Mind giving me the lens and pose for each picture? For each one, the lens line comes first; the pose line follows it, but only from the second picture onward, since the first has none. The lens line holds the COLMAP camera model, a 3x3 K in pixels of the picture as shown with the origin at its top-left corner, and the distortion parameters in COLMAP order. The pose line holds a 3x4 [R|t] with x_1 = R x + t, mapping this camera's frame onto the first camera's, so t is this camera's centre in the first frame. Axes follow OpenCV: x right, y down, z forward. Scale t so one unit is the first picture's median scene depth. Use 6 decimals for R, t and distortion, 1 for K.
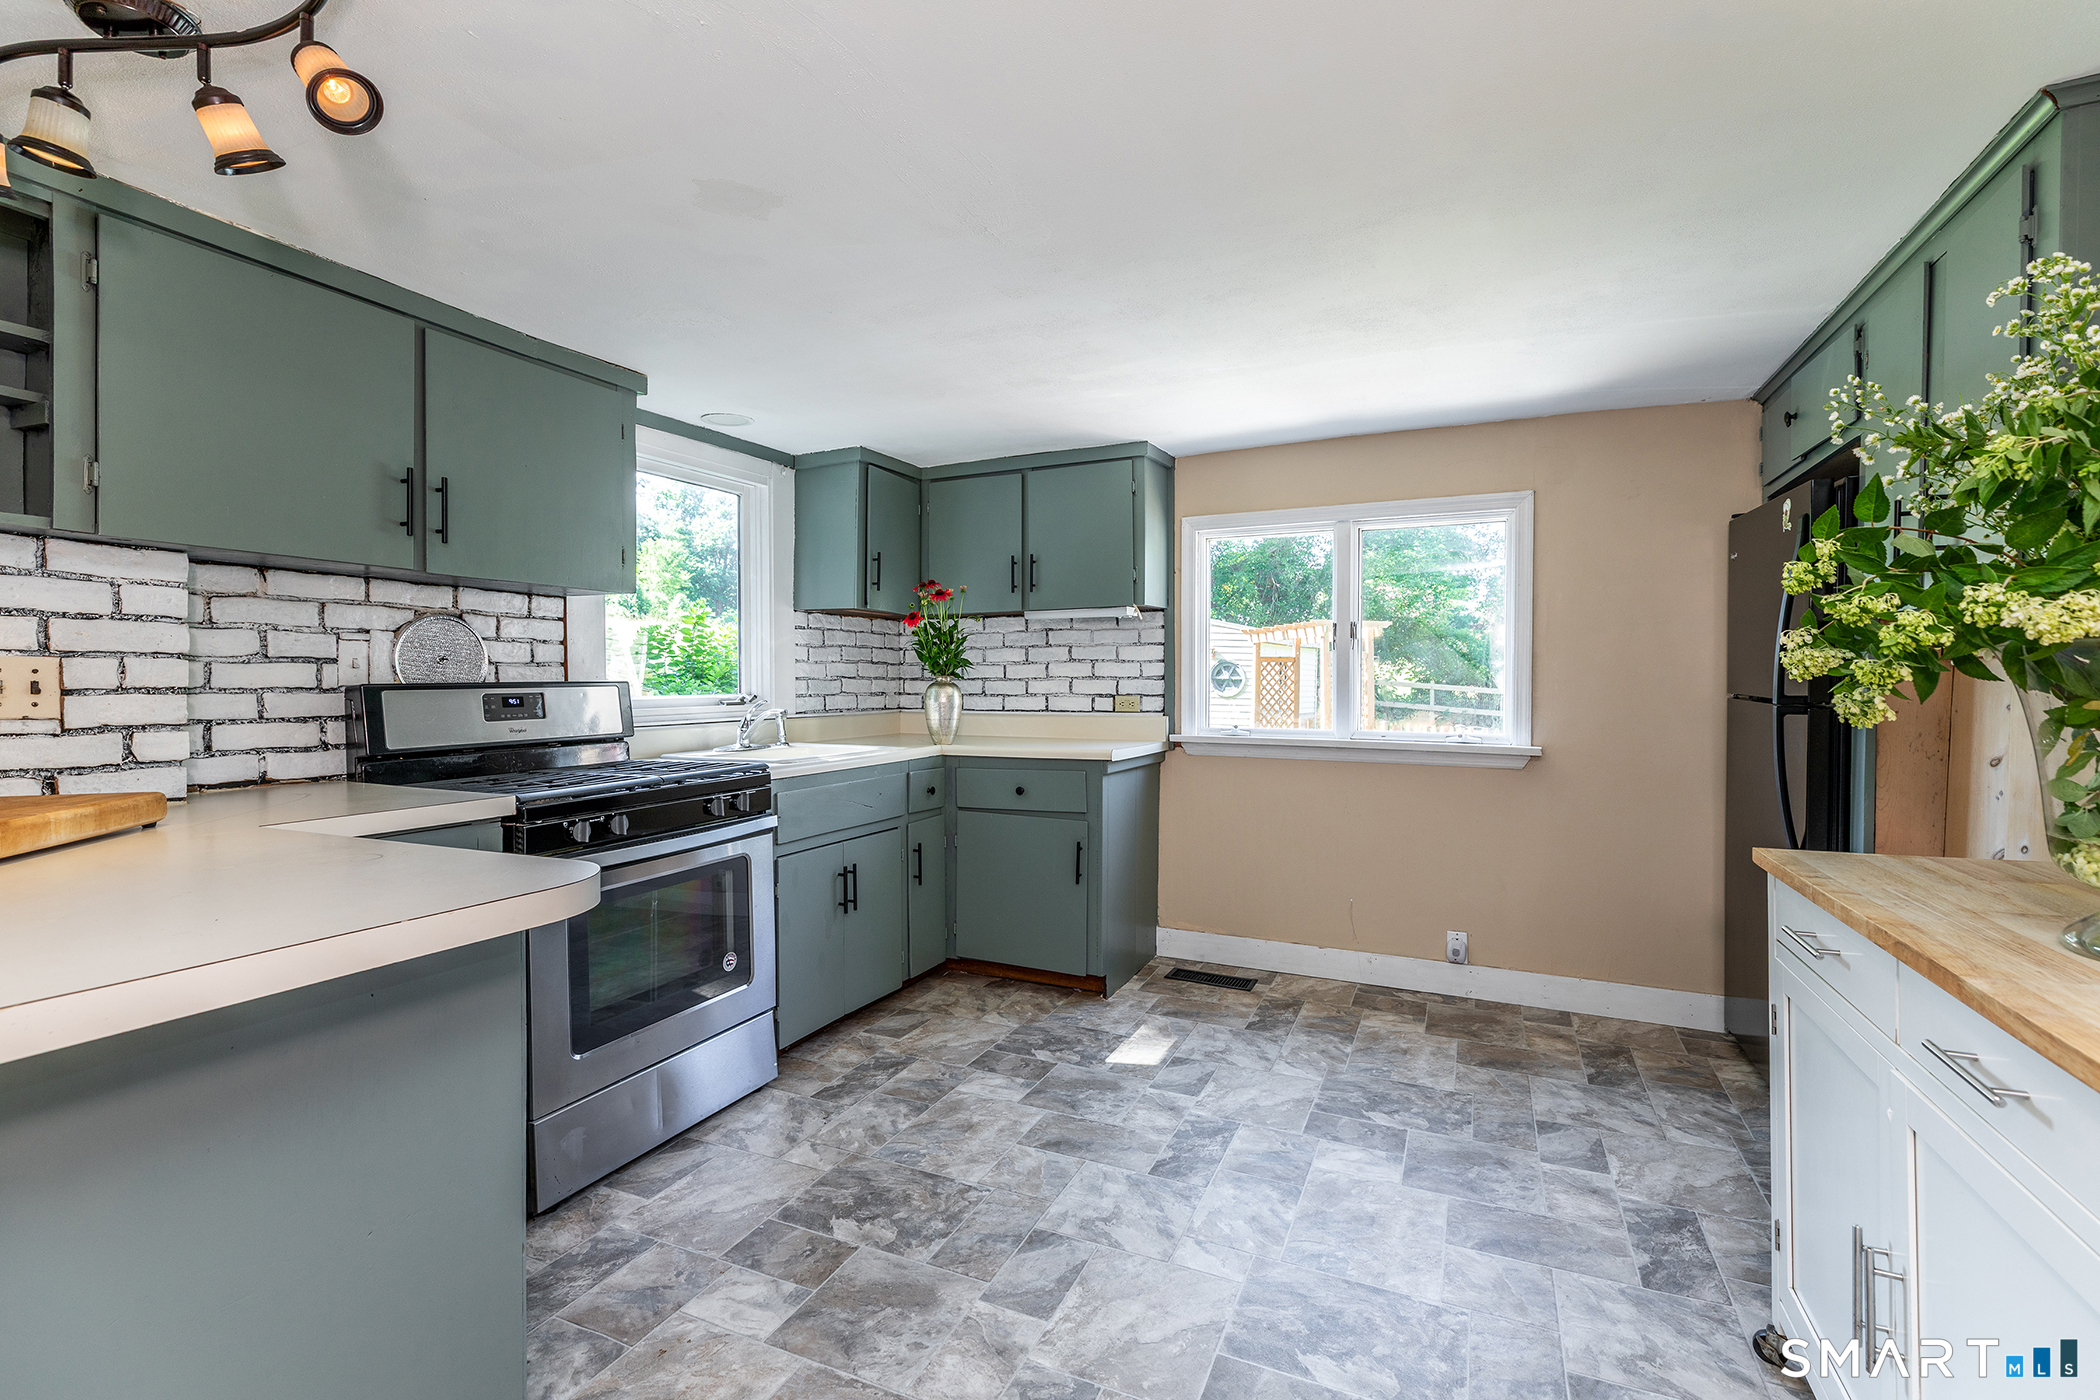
lens RADIAL K [[959.1, 0, 1056.9], [0, 959.1, 693.7], [0, 0, 1]] dist [0.020541, -0.007102]
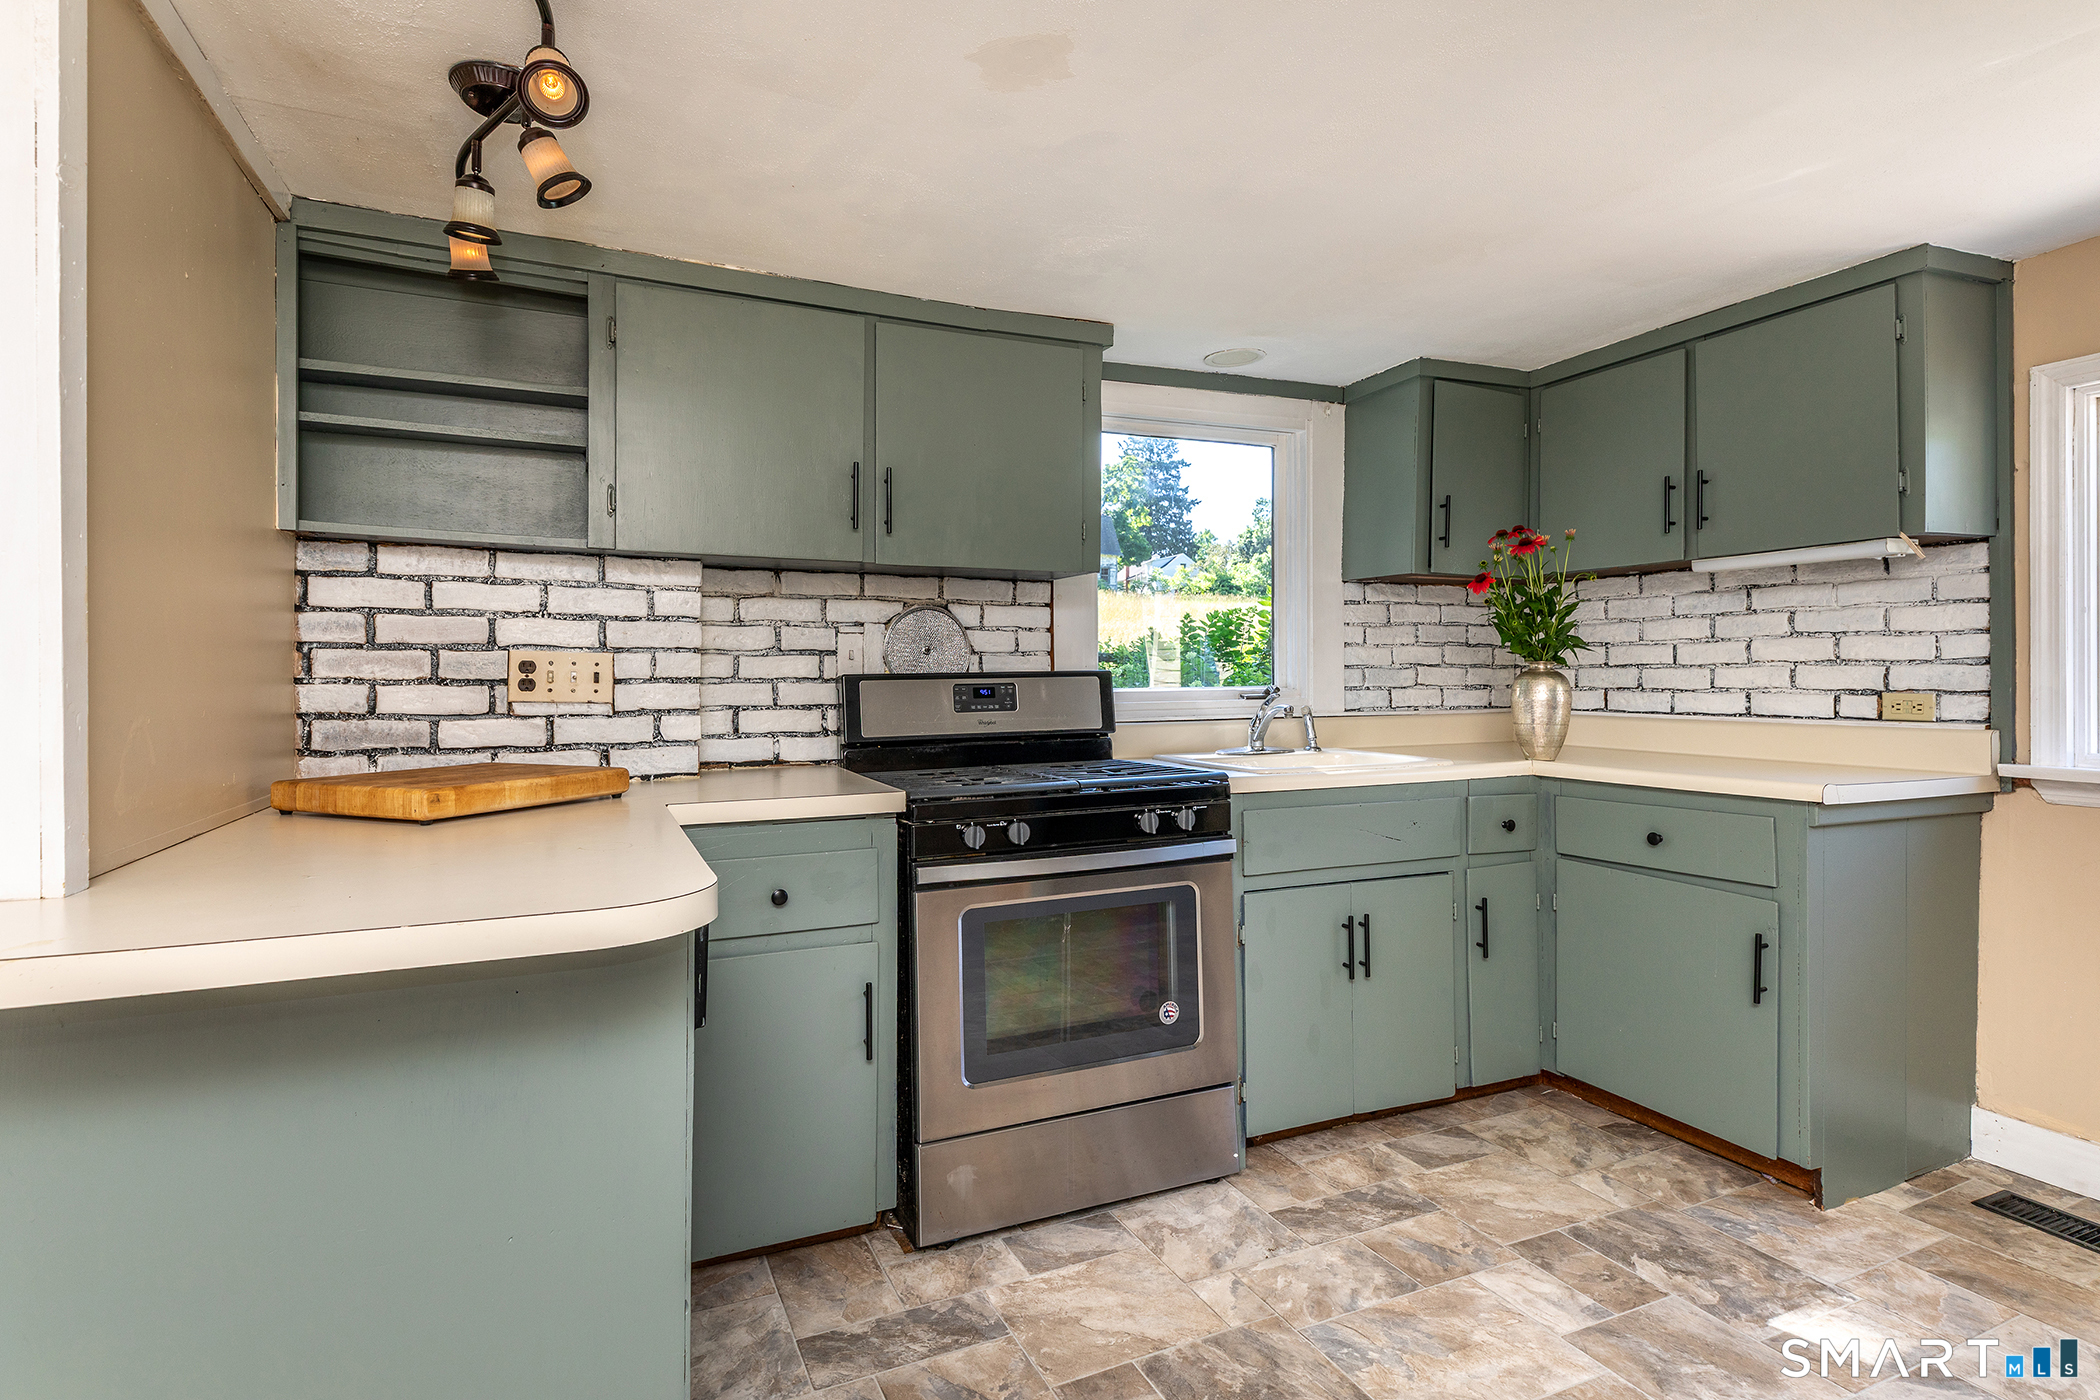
lens RADIAL K [[1062.9, 0, 1001.6], [0, 1062.9, 673.1], [0, 0, 1]] dist [0.022147, -0.010783]
pose [[0.738187, -0.002428, -0.674592, 0.150494], [-0.005203, 0.999943, -0.009292, -0.001228], [0.674576, 0.010369, 0.738133, 0.210418]]
